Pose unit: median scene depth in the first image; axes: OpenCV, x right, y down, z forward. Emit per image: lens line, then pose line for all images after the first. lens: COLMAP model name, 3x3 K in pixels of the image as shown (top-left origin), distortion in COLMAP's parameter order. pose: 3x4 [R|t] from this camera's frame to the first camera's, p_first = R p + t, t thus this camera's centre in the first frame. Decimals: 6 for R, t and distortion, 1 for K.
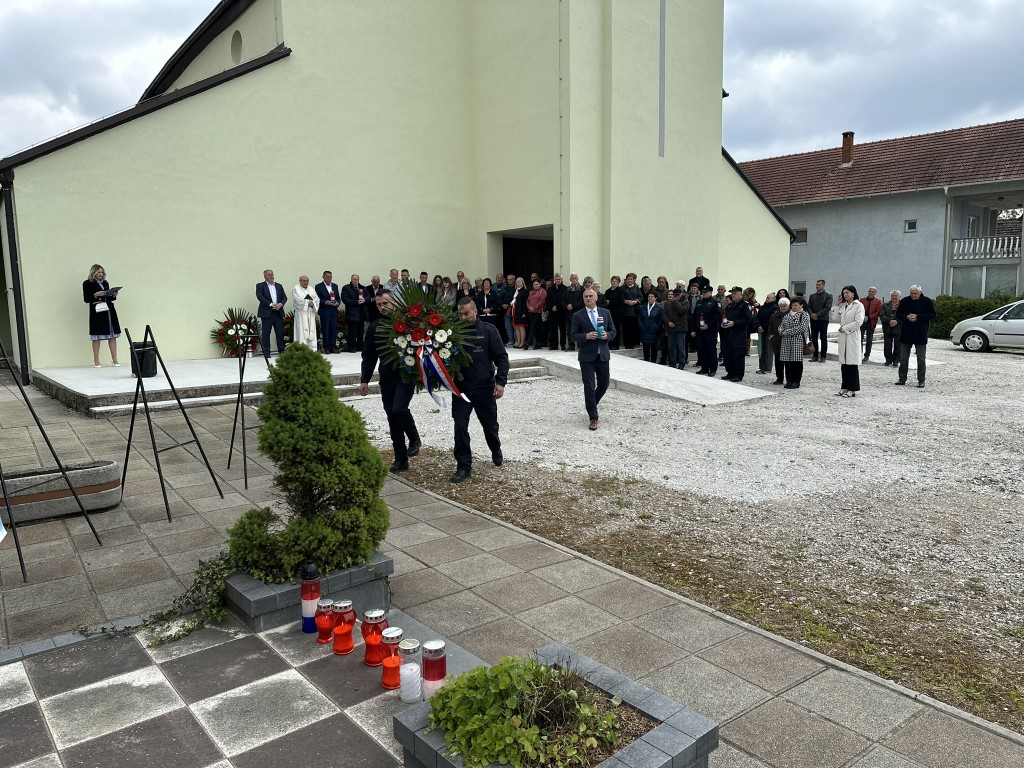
lens RADIAL K [[714.4, 0, 510.3], [0, 714.4, 379.1], [0, 0, 1]] dist [0.050449, -0.065527]
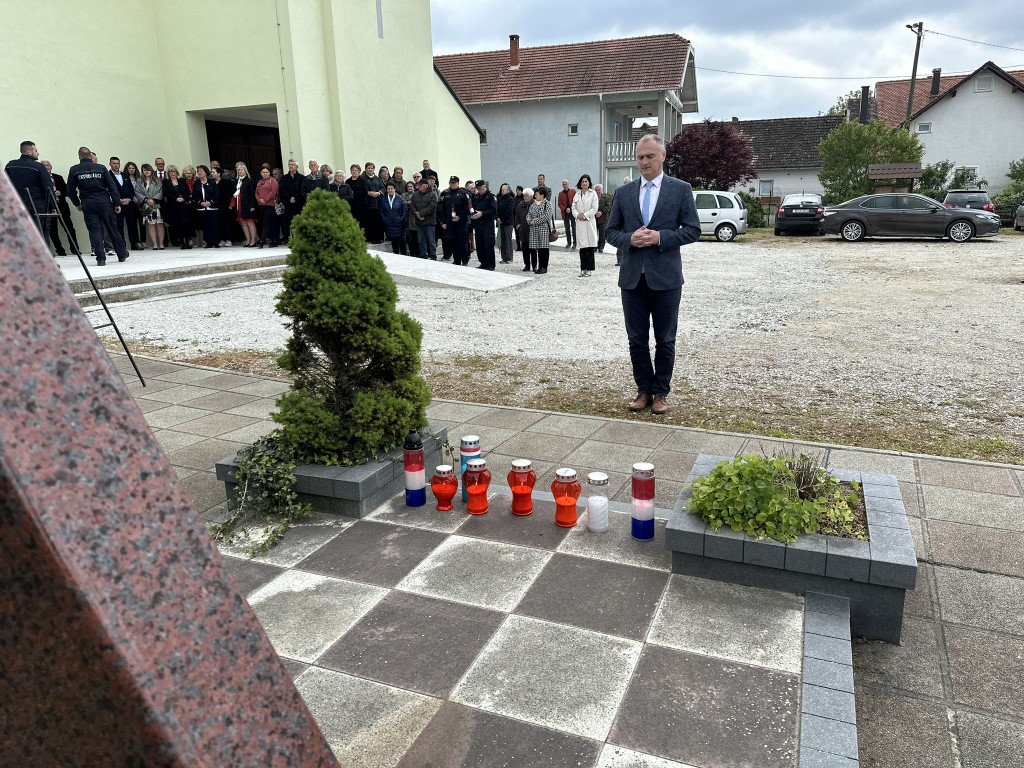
lens RADIAL K [[714.4, 0, 519.8], [0, 714.4, 380.4], [0, 0, 1]] dist [0.050449, -0.065527]
pose [[0.888424, -0.118840, 0.443373, -0.112258], [0.061143, 0.987936, 0.142285, 0.014520], [-0.454933, -0.099300, 0.884972, 0.030226]]
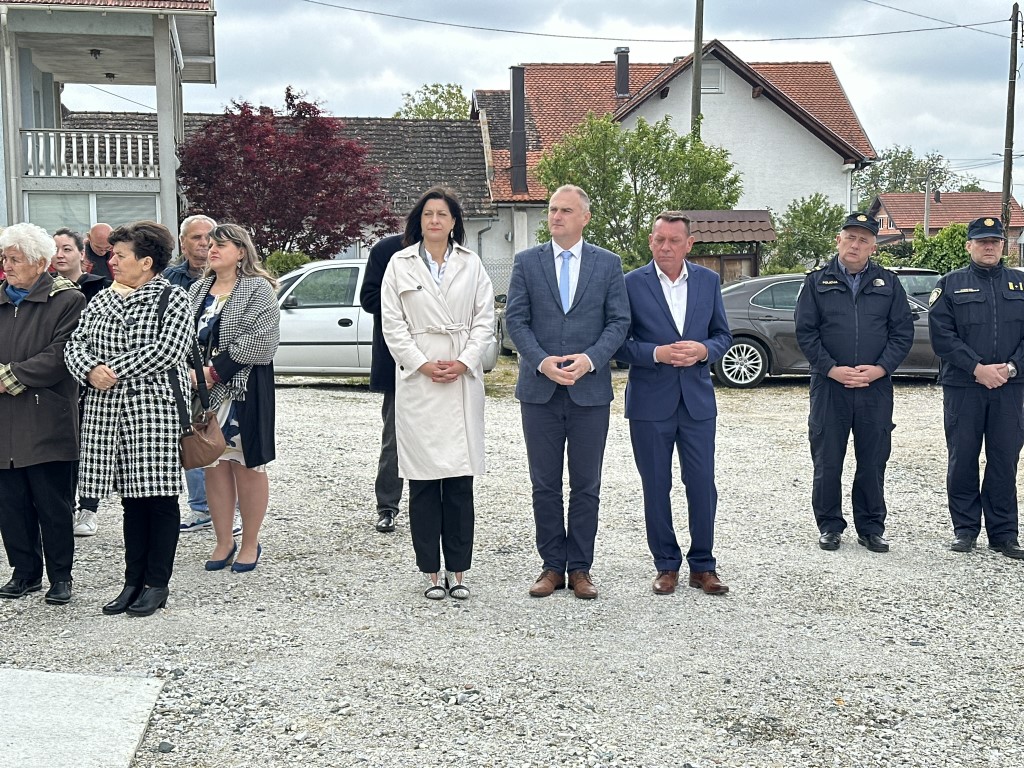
lens RADIAL K [[1408.8, 0, 521.5], [0, 1408.8, 377.8], [0, 0, 1]] dist [0.116633, 0.000000]
pose [[0.547628, -0.057063, 0.834774, 0.075764], [0.088070, 0.996061, 0.010313, -0.046126], [-0.832074, 0.067871, 0.550497, 0.515053]]
